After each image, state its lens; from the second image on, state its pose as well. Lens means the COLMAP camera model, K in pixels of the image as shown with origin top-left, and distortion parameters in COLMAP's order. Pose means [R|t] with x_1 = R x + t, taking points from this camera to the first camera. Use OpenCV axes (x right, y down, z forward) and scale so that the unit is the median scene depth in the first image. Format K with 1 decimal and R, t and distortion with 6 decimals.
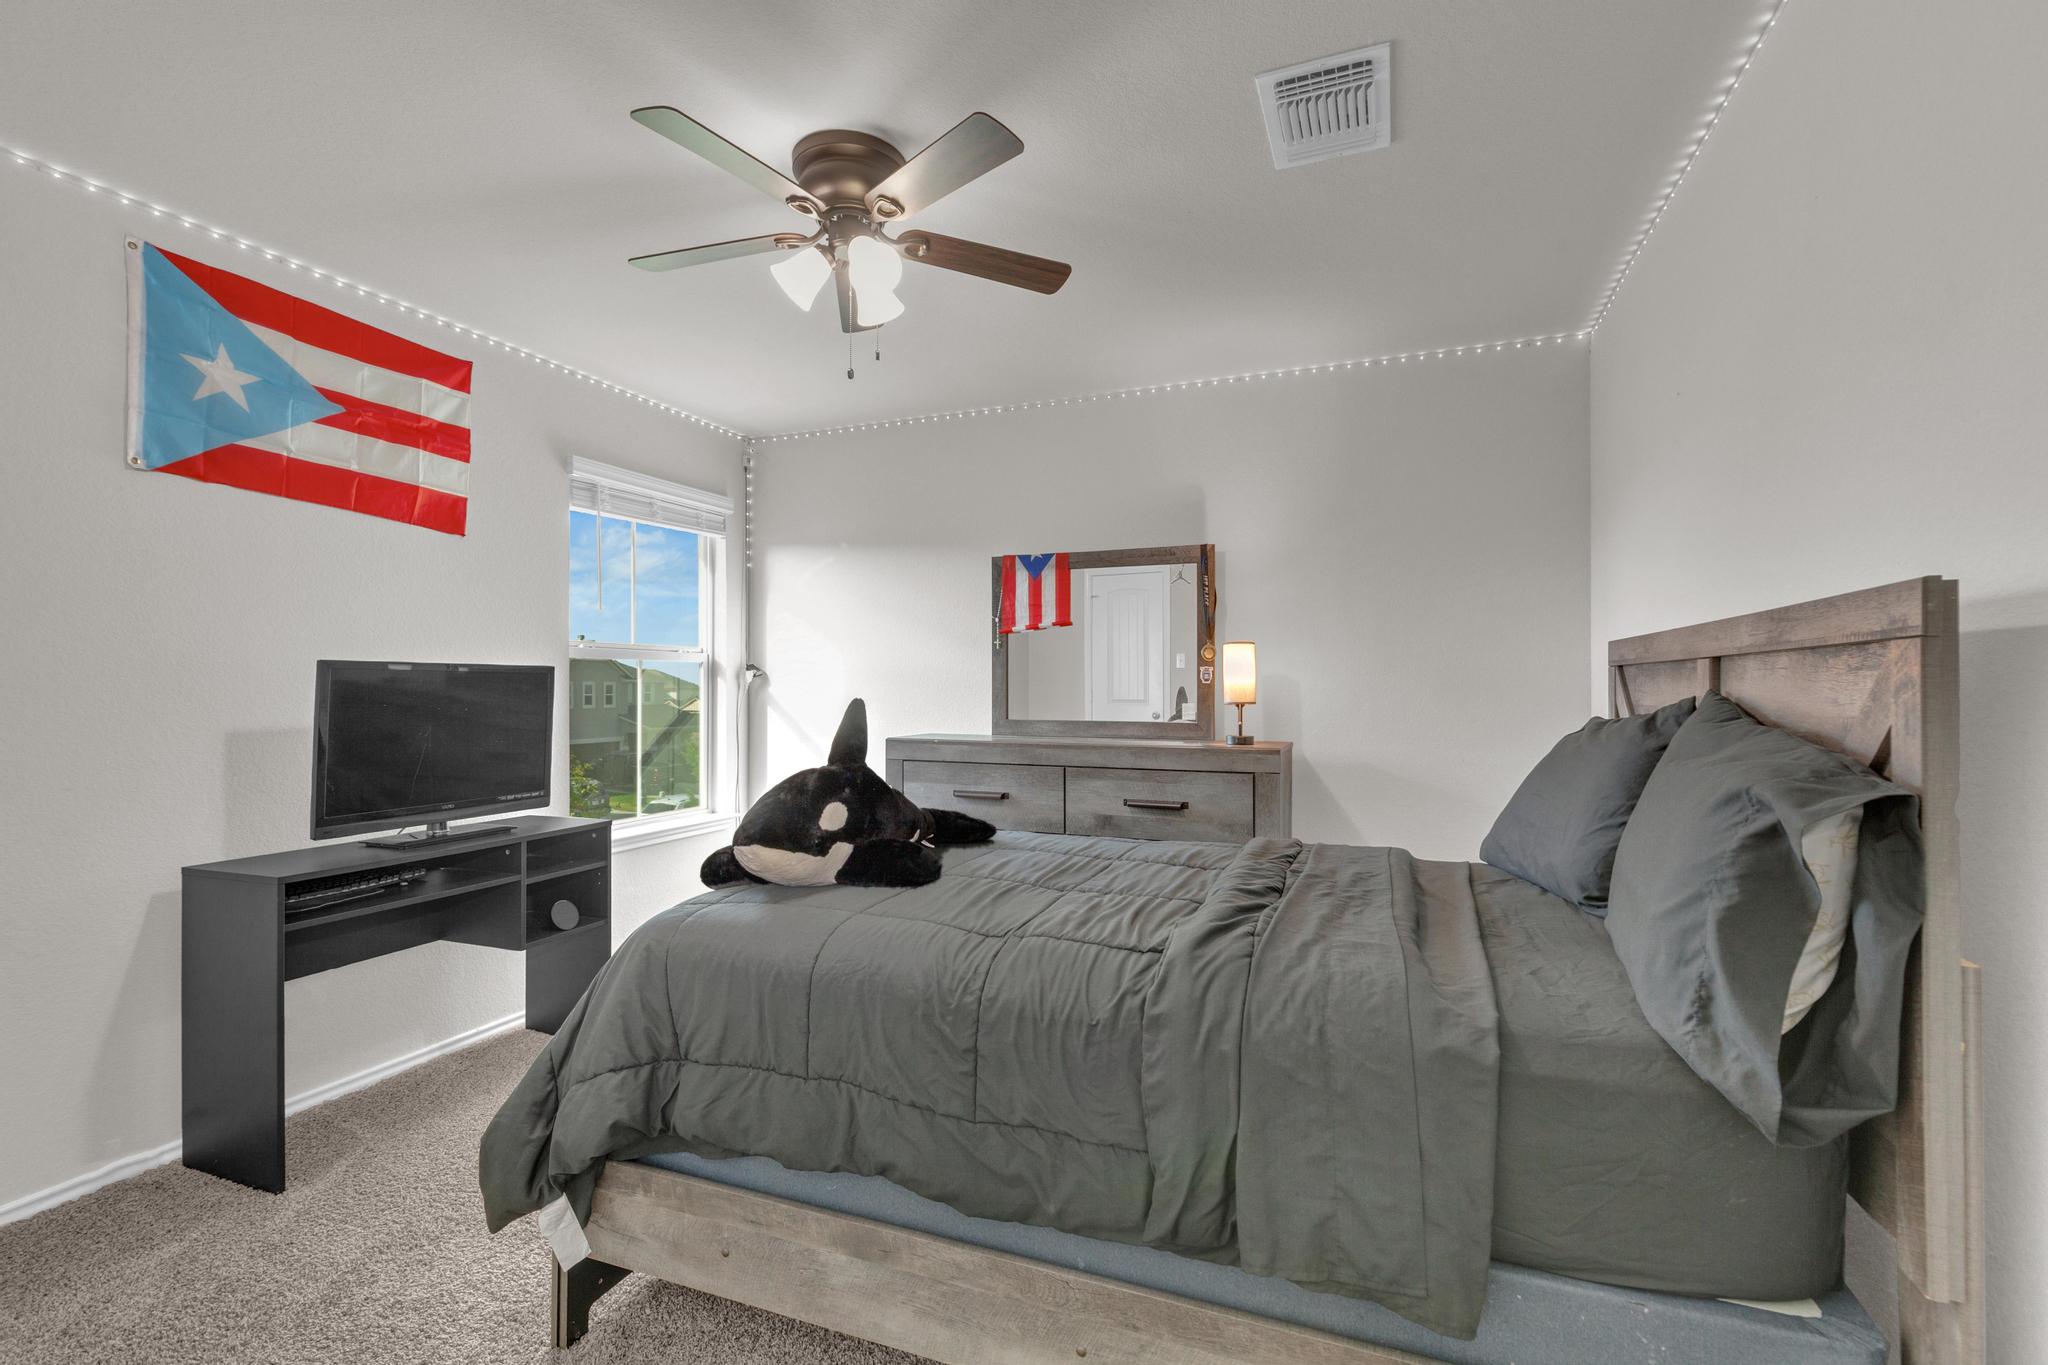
lens RADIAL K [[911.0, 0, 1025.4], [0, 911.0, 683.3], [0, 0, 1]] dist [0.008317, -0.000573]
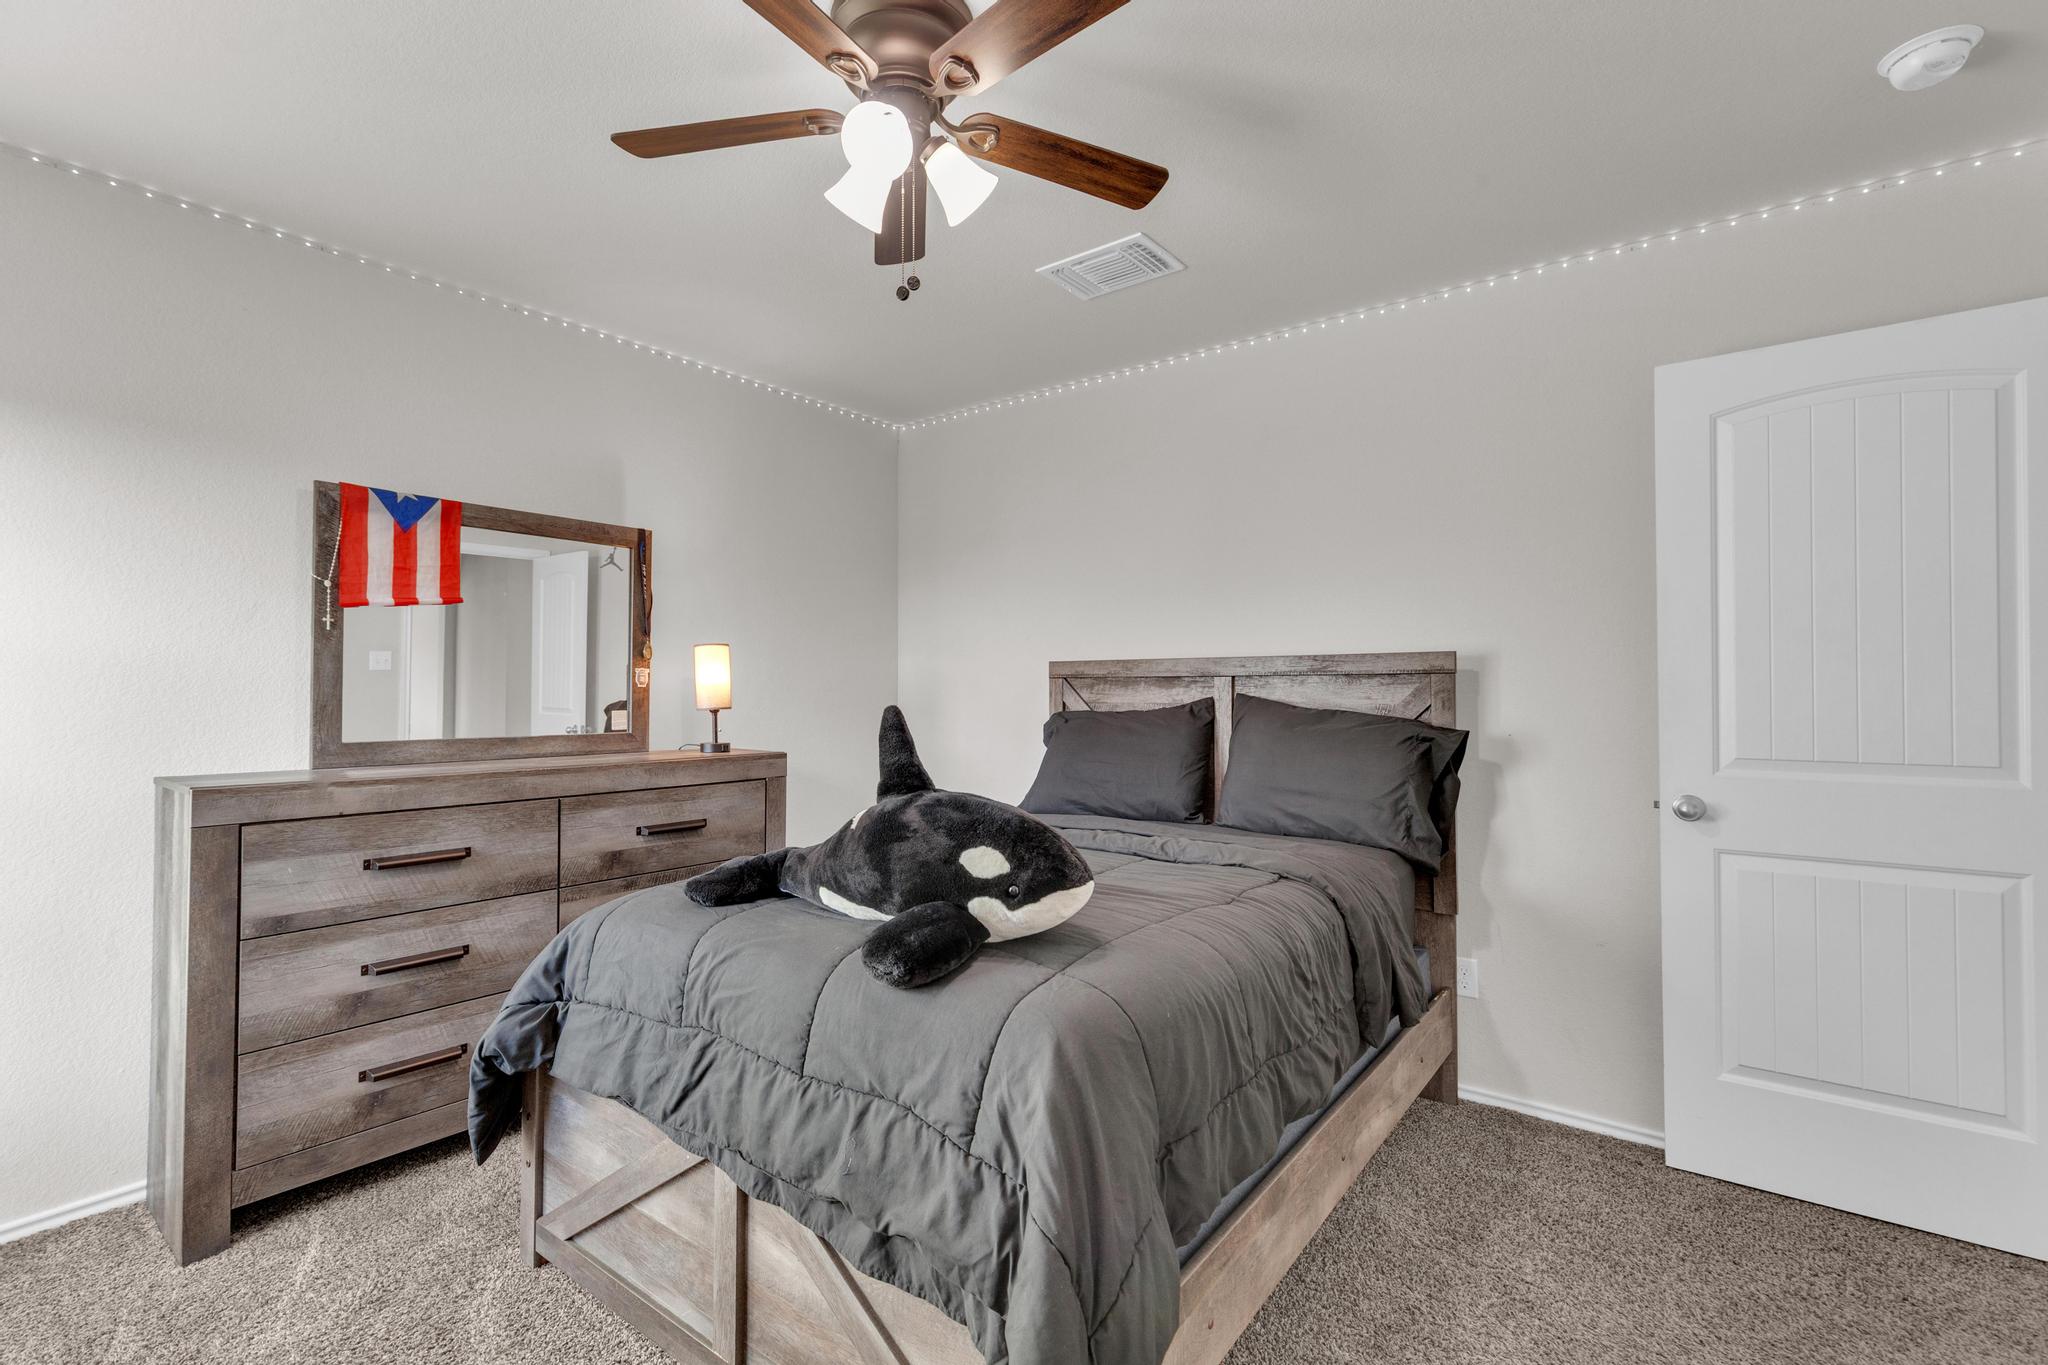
lens RADIAL K [[911.0, 0, 1024.1], [0, 911.0, 679.4], [0, 0, 1]] dist [0.008317, -0.000573]
pose [[0.281222, 0.014060, 0.959540, -0.544278], [-0.003937, 0.999901, -0.013498, 0.002832], [-0.959635, 0.000018, 0.281249, 0.401953]]
